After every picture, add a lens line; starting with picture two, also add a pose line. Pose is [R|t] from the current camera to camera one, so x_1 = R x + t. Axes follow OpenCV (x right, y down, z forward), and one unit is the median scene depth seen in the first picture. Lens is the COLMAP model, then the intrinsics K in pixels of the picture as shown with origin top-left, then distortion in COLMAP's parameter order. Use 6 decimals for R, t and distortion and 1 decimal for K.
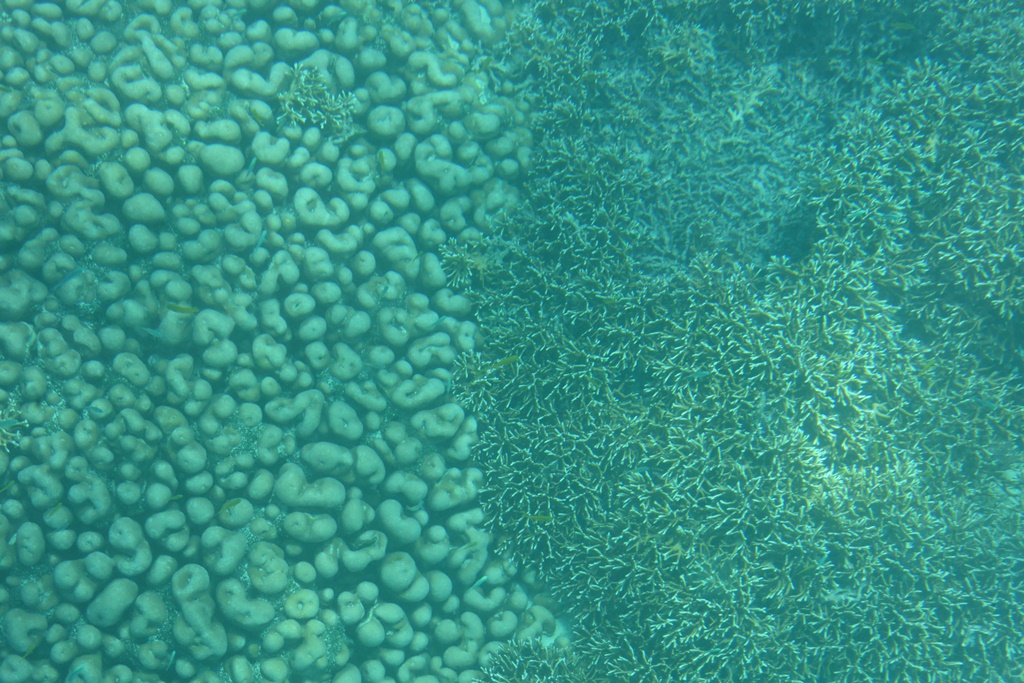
lens RADIAL K [[2648.1, 0, 512.0], [0, 2648.1, 341.5], [0, 0, 1]] dist [0.462471, -3.404276]
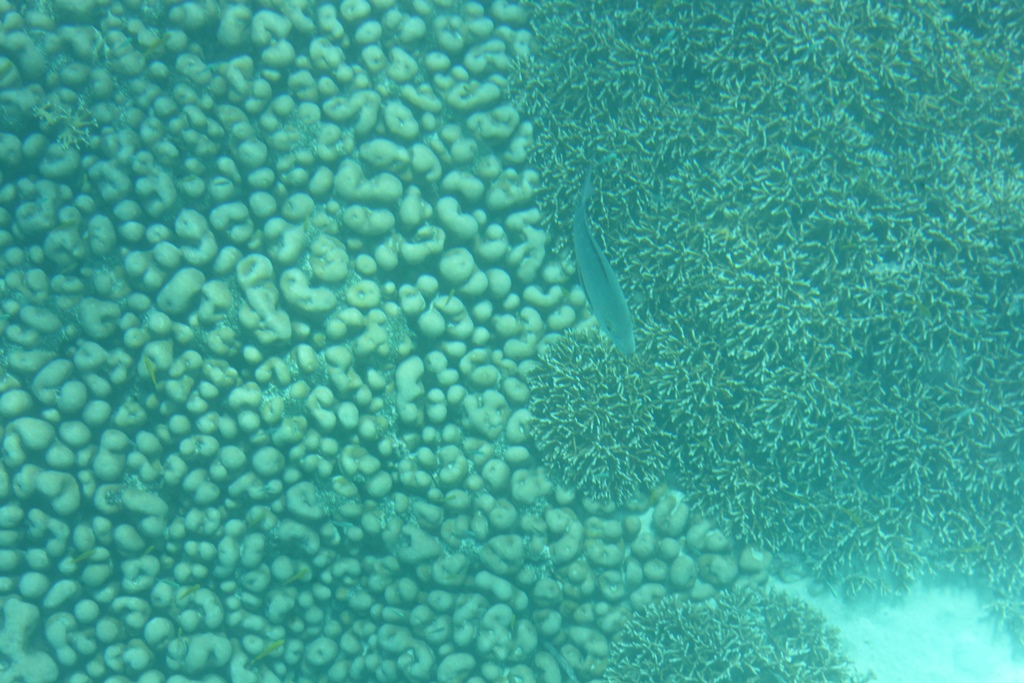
lens RADIAL K [[2648.1, 0, 512.0], [0, 2648.1, 341.5], [0, 0, 1]] dist [0.462471, -3.404276]
pose [[0.996191, -0.023520, -0.083970, 0.065501], [0.022819, 0.999696, -0.009307, 0.127878], [0.084163, 0.007355, 0.996425, -0.025958]]
